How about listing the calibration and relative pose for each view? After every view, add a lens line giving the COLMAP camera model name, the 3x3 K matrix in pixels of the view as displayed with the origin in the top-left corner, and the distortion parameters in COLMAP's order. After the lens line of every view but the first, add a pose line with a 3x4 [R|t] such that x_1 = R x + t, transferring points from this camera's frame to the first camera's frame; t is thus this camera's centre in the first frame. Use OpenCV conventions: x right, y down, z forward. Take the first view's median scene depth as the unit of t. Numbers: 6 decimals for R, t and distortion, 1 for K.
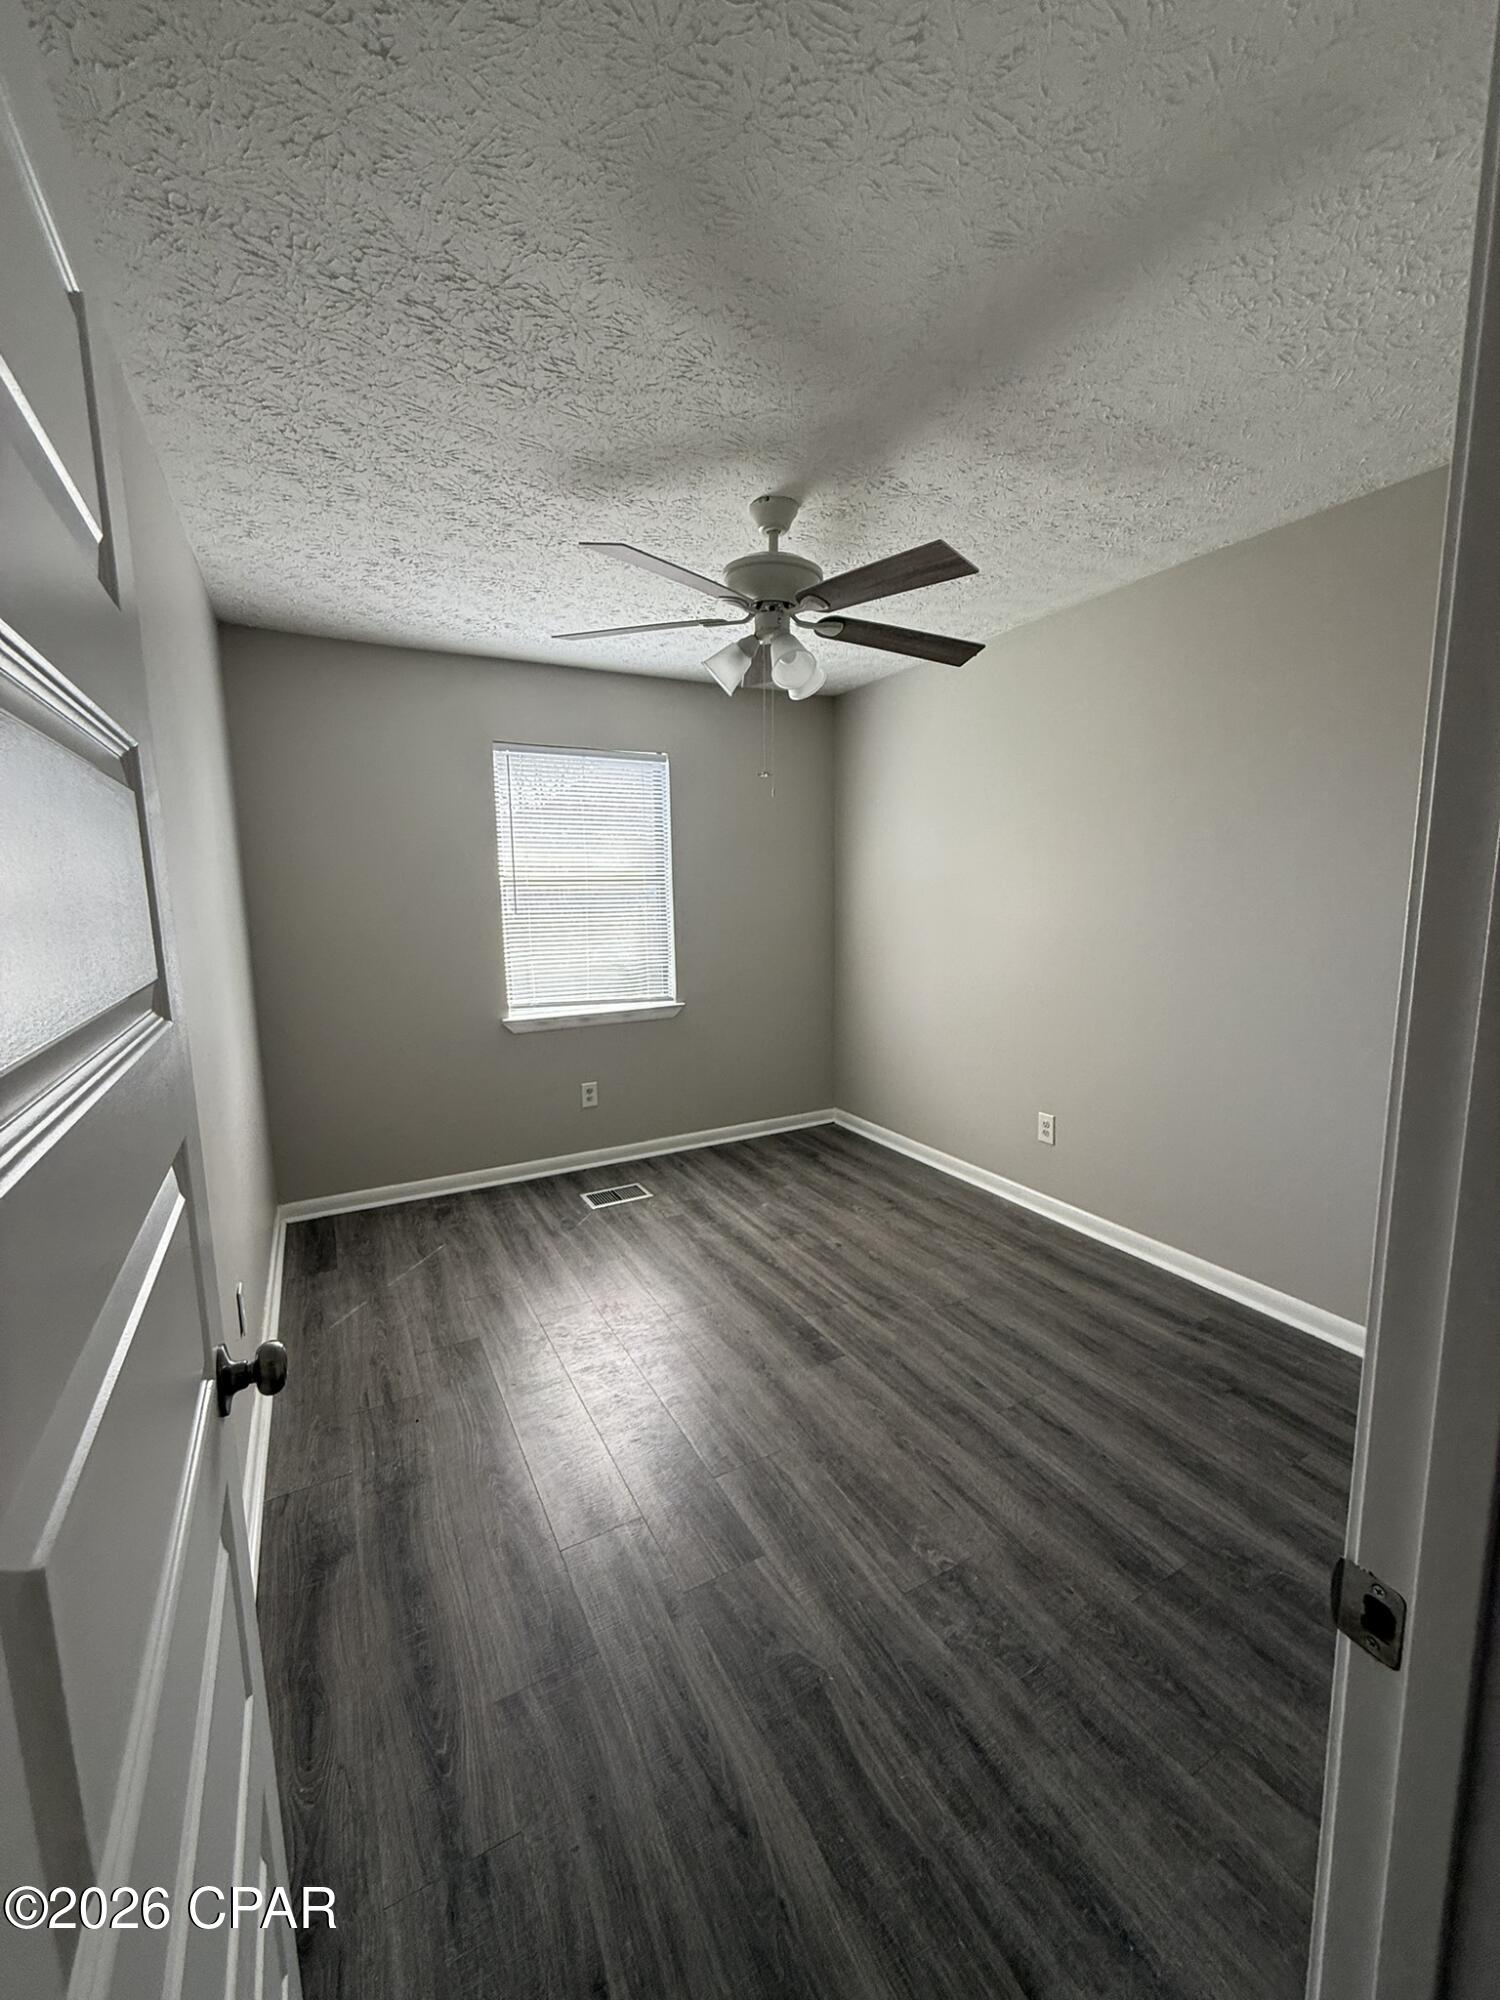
lens RADIAL K [[796.8, 0, 745.3], [0, 796.8, 989.5], [0, 0, 1]] dist [0.000785, -0.000281]
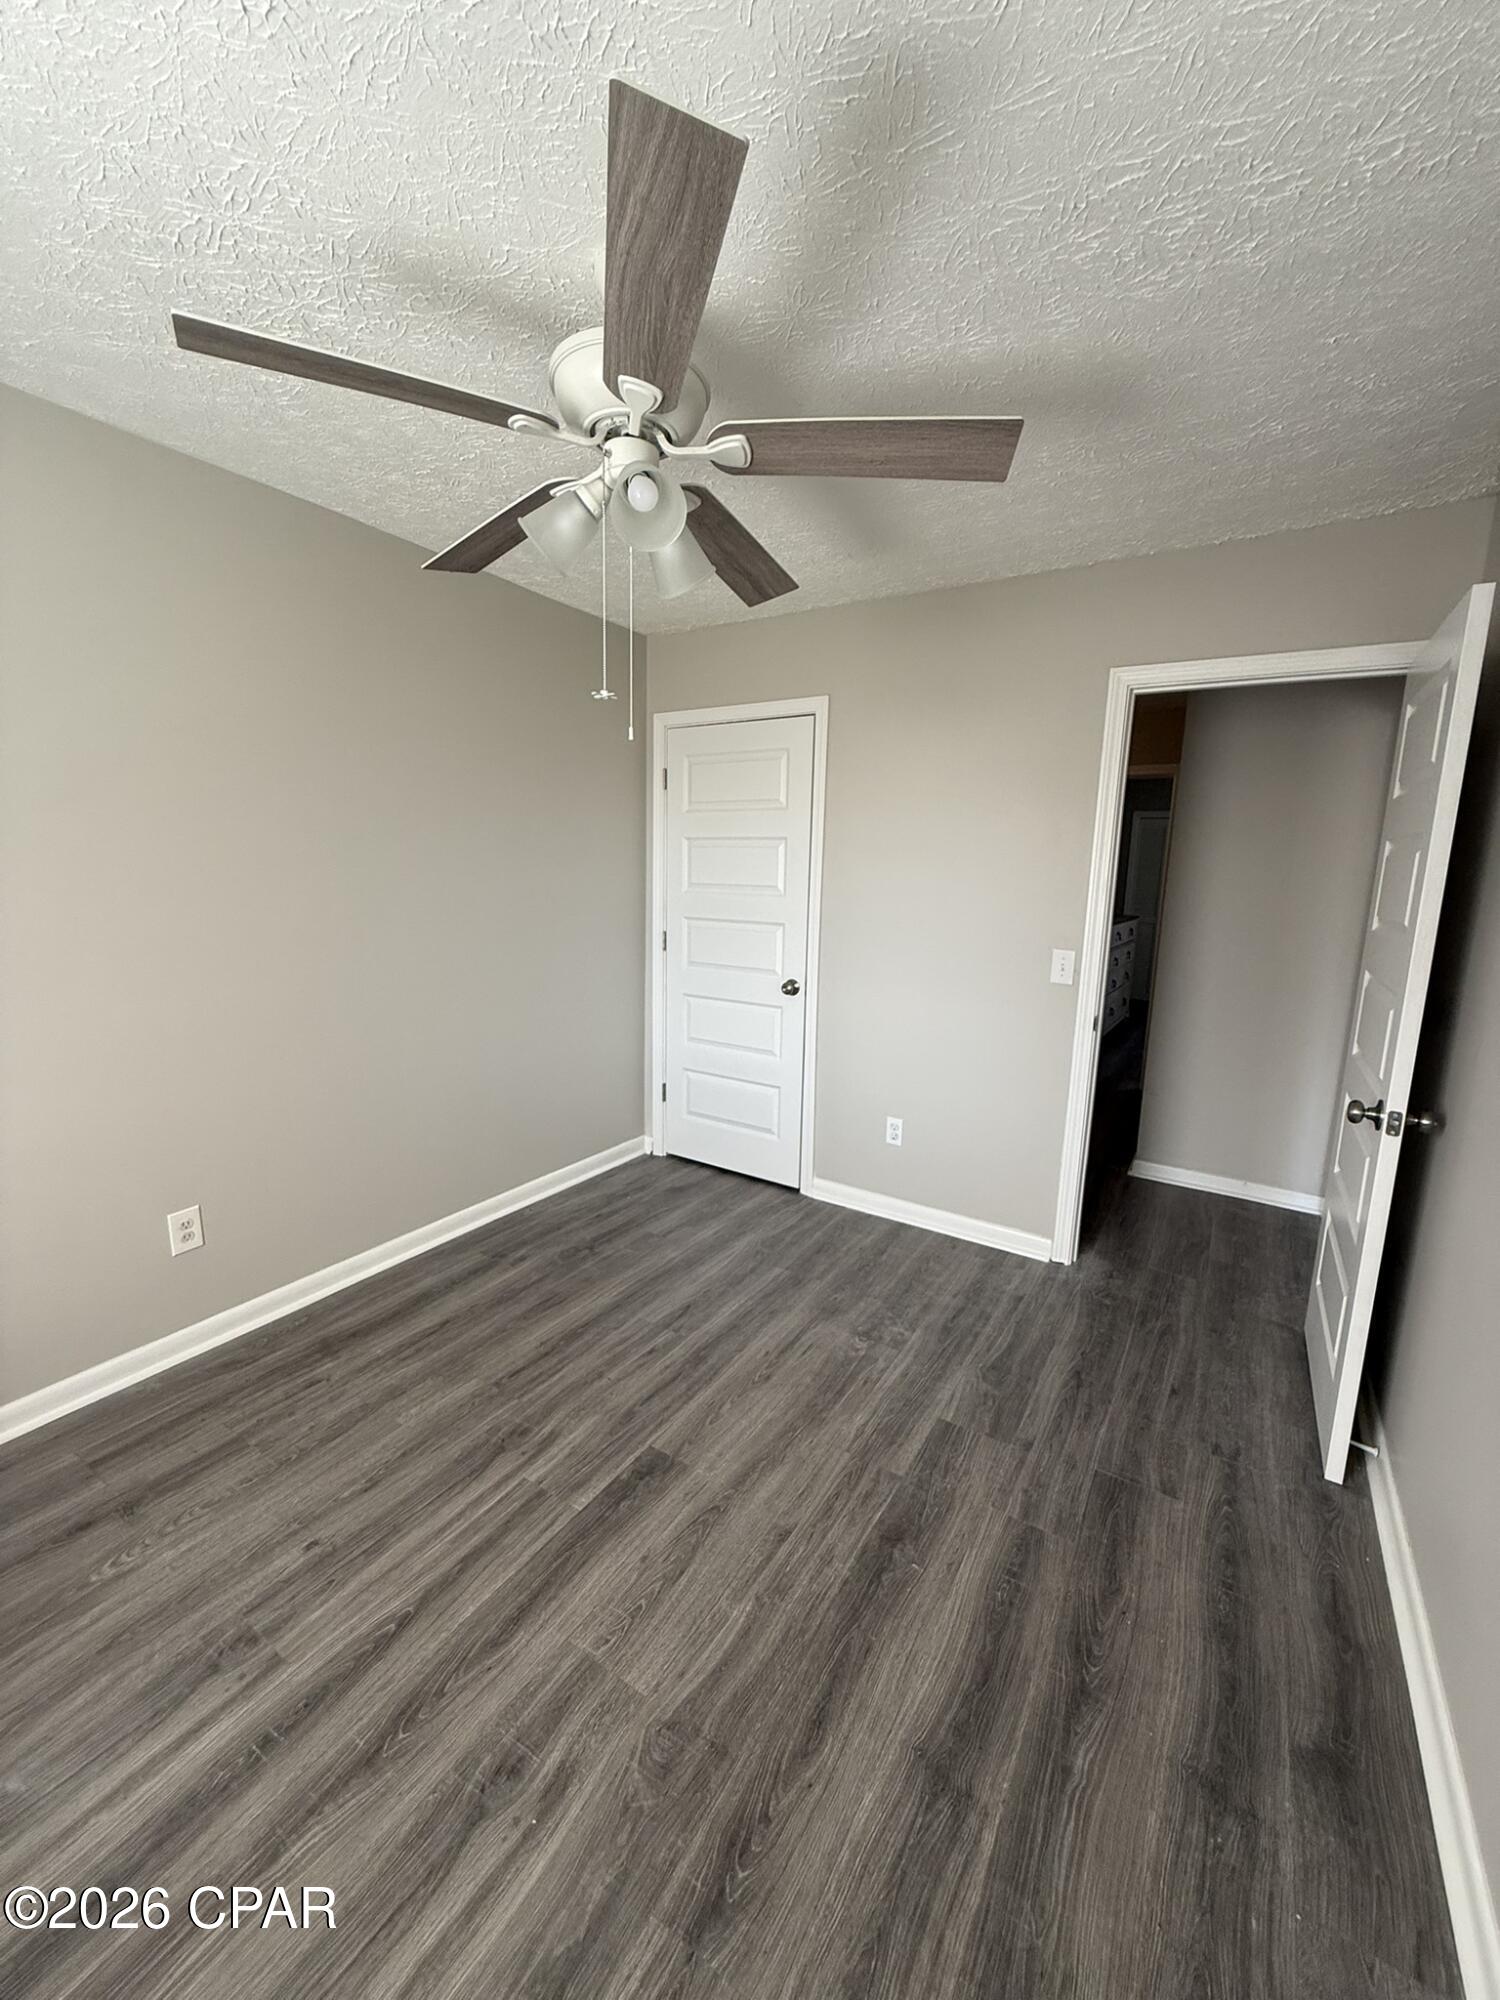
lens RADIAL K [[796.8, 0, 743.8], [0, 796.8, 999.1], [0, 0, 1]] dist [0.000785, -0.000281]
pose [[-0.490213, -0.144210, 0.859590, -0.522695], [0.097432, 0.970970, 0.218459, -0.151329], [-0.866140, 0.190843, -0.461931, 1.112241]]
